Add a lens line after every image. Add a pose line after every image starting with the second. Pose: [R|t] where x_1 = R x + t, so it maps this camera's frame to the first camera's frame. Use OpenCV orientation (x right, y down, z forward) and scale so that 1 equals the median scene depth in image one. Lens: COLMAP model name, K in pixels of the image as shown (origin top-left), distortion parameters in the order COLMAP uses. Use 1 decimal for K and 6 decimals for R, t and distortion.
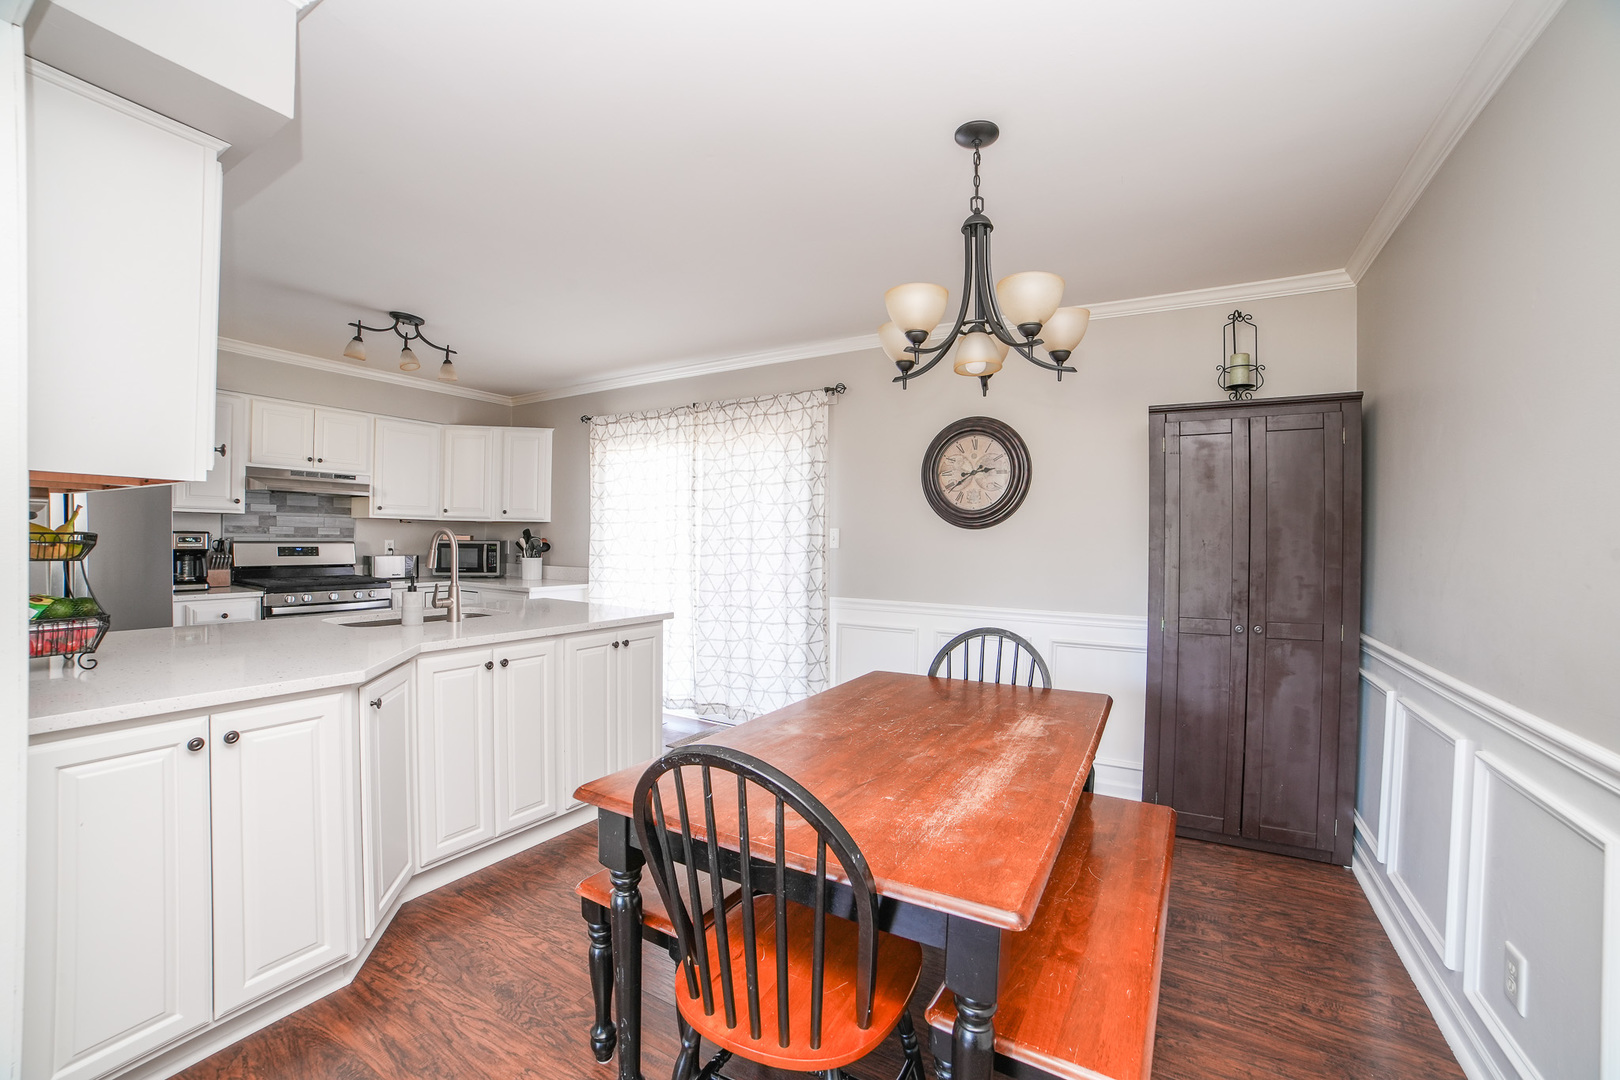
lens RADIAL K [[657.0, 0, 809.5], [0, 657.0, 544.9], [0, 0, 1]] dist [-0.114088, 0.043250]
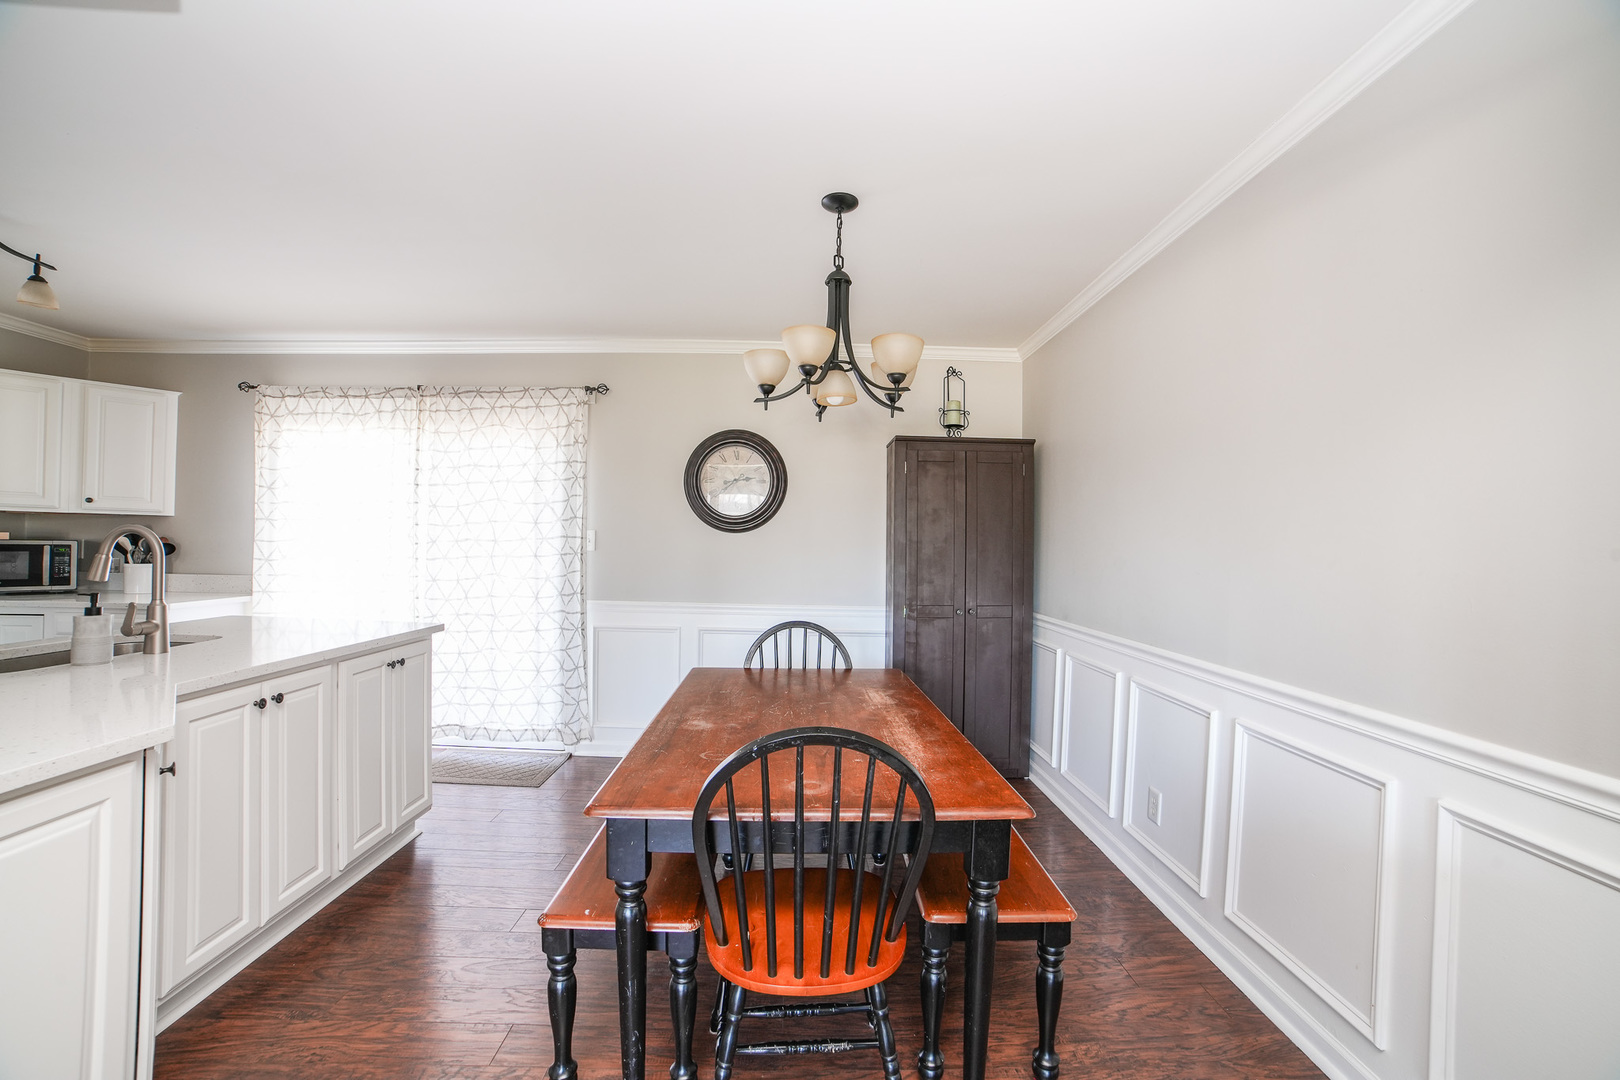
lens RADIAL K [[655.7, 0, 811.8], [0, 655.7, 539.2], [0, 0, 1]] dist [-0.105200, 0.035644]
pose [[0.851452, 0.005857, 0.524401, -0.192746], [-0.001227, 0.999957, -0.009177, -0.003521], [-0.524432, 0.007170, 0.851422, 0.002629]]
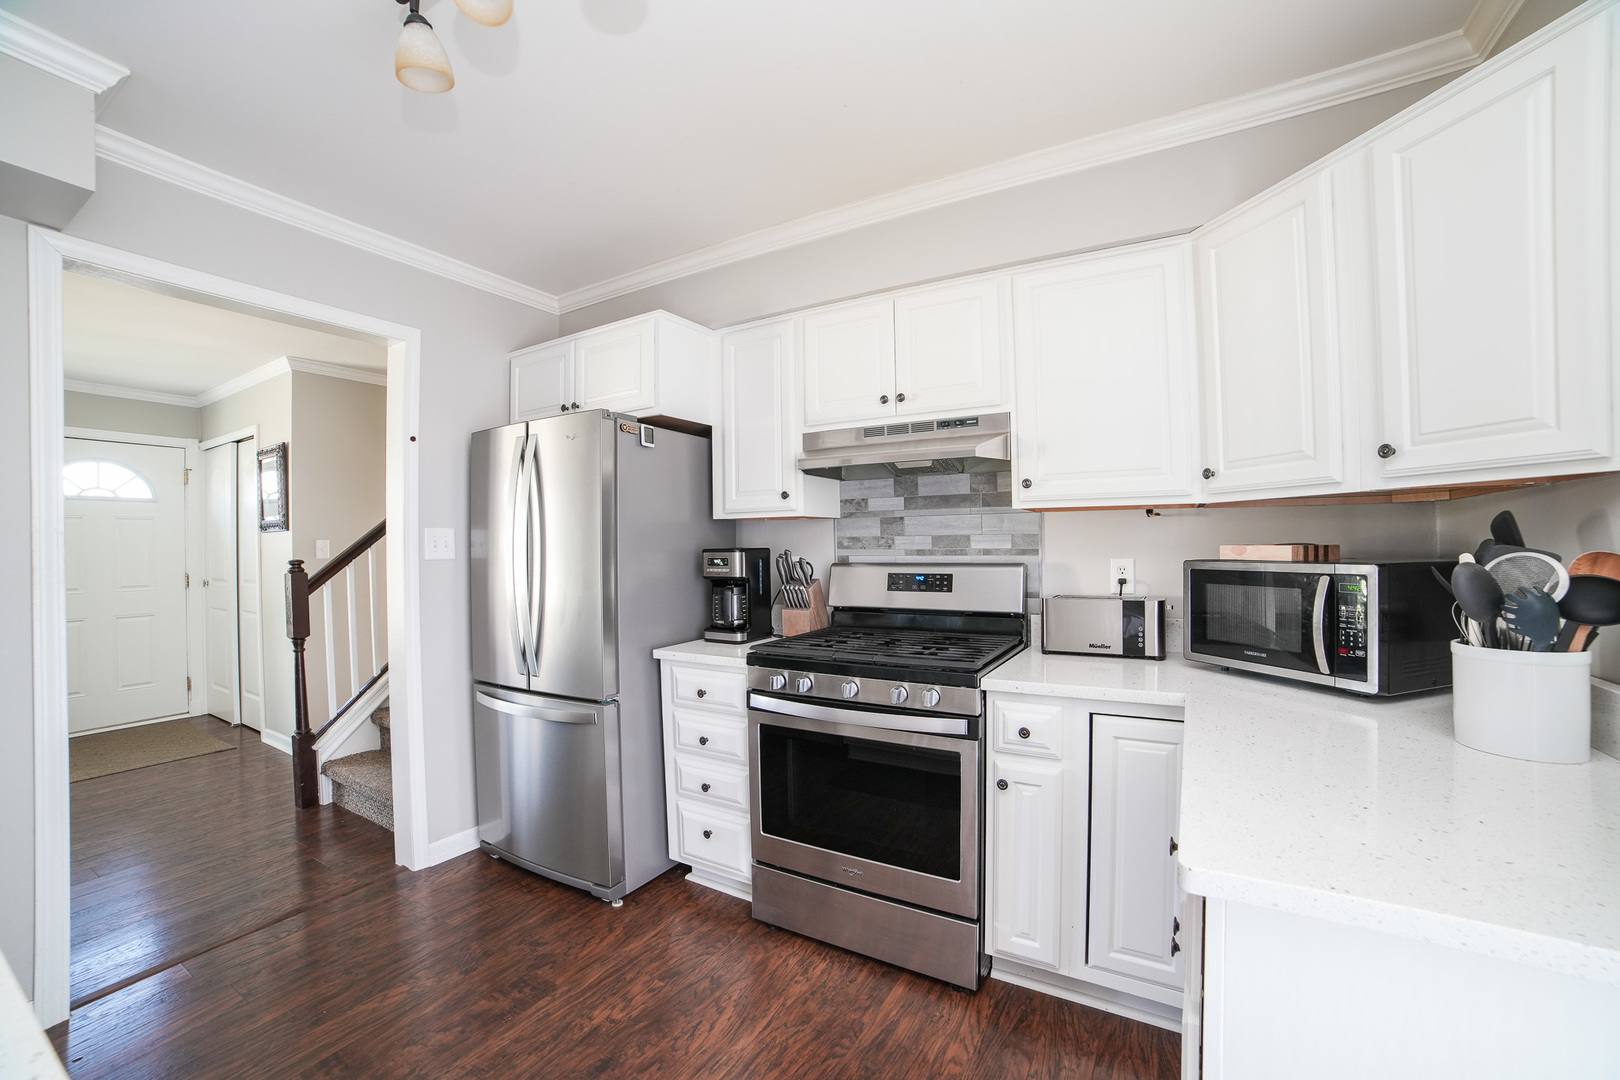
lens RADIAL K [[652.9, 0, 808.9], [0, 652.9, 544.3], [0, 0, 1]] dist [-0.101965, 0.035050]
pose [[0.001875, -0.015759, -0.999874, -0.314989], [0.002887, 0.999872, -0.015754, -0.014921], [0.999994, -0.002857, 0.001920, 1.038094]]
